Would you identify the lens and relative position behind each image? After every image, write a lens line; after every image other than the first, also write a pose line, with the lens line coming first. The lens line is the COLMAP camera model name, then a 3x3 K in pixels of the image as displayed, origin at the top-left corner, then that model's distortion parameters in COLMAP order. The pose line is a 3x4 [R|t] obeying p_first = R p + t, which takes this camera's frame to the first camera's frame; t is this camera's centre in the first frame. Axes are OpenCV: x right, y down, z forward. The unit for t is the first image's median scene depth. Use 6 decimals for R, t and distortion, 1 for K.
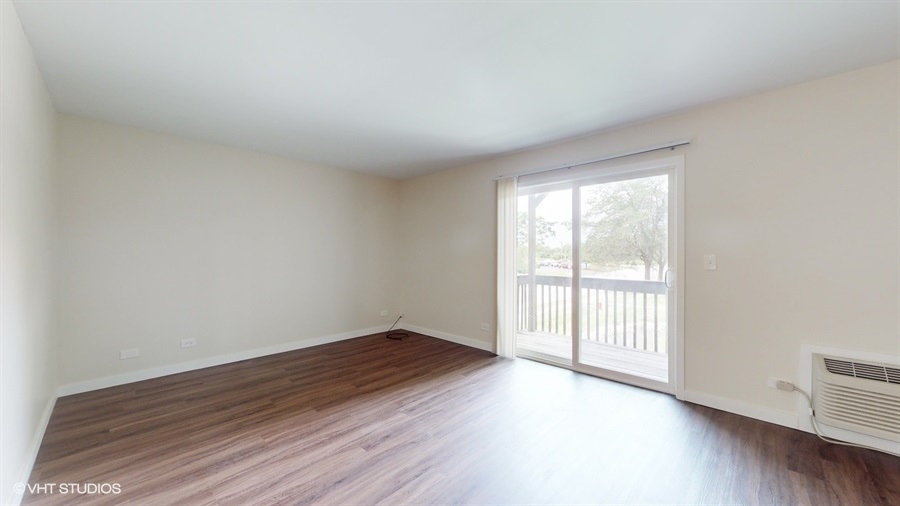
lens RADIAL K [[334.5, 0, 449.3], [0, 334.5, 253.1], [0, 0, 1]] dist [-0.000315, -0.000031]
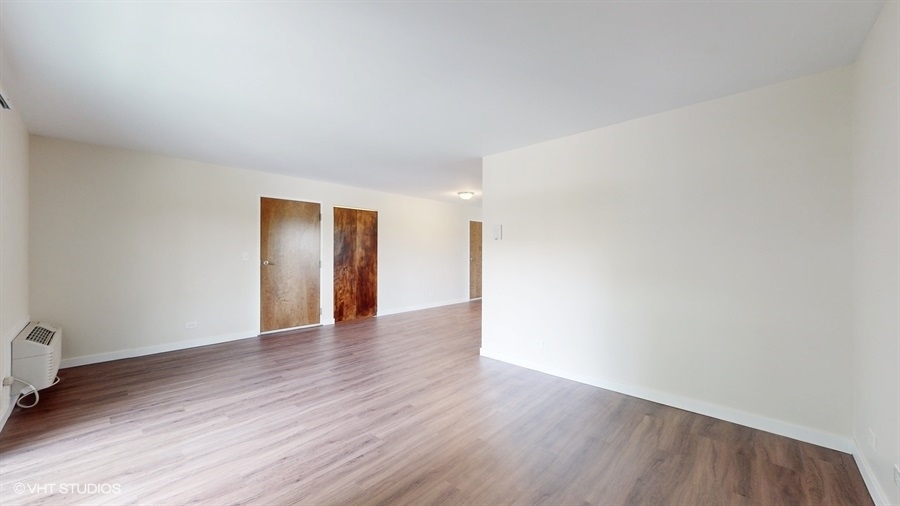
lens RADIAL K [[334.5, 0, 450.6], [0, 334.5, 253.2], [0, 0, 1]] dist [-0.000315, -0.000031]
pose [[-0.999776, -0.005054, -0.020563, -0.306358], [-0.005013, 0.999985, -0.002012, 0.000861], [0.020573, -0.001908, -0.999787, 1.877151]]
